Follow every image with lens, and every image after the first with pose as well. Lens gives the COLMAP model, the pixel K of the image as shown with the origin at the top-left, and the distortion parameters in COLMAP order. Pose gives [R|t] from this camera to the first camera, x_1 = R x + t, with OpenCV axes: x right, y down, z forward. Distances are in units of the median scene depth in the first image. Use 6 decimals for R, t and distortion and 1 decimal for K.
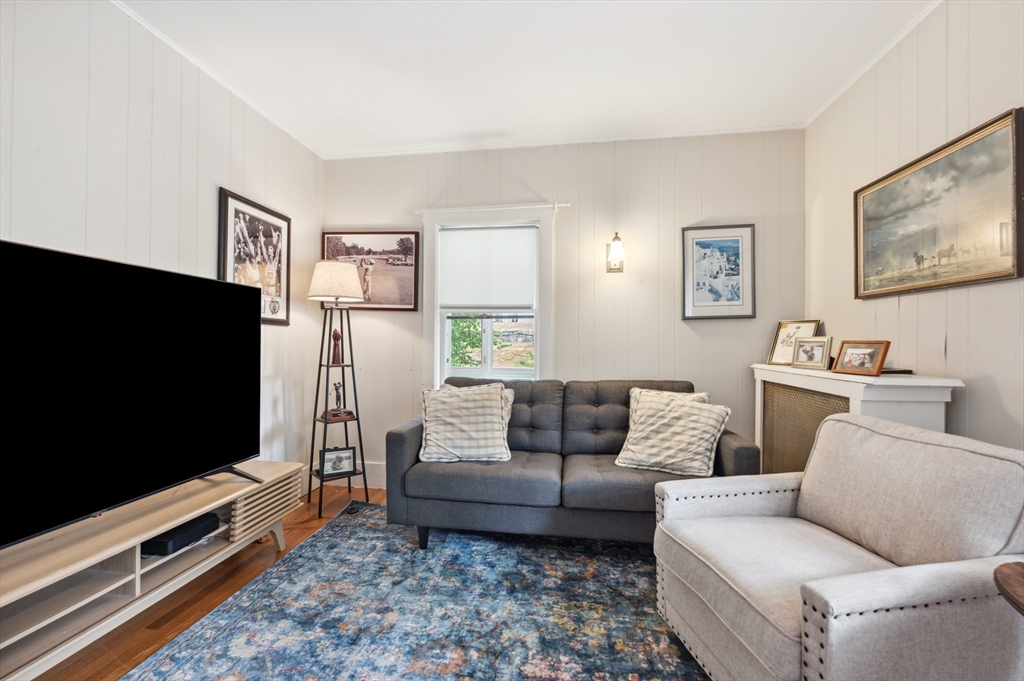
lens RADIAL K [[425.8, 0, 515.4], [0, 425.8, 342.7], [0, 0, 1]] dist [-0.001263, -0.000196]
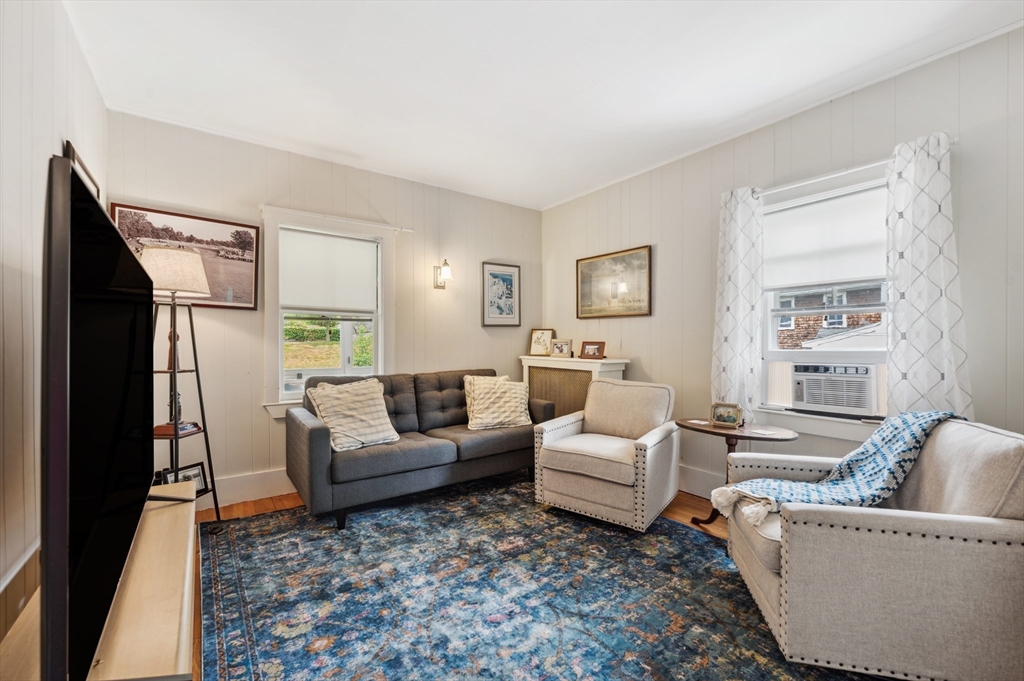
lens RADIAL K [[425.8, 0, 515.4], [0, 425.8, 342.7], [0, 0, 1]] dist [-0.001263, -0.000196]
pose [[0.705360, -0.004996, 0.708831, -0.628522], [0.001060, 0.999981, 0.005993, -0.009190], [-0.708848, -0.003476, 0.705353, -0.097235]]
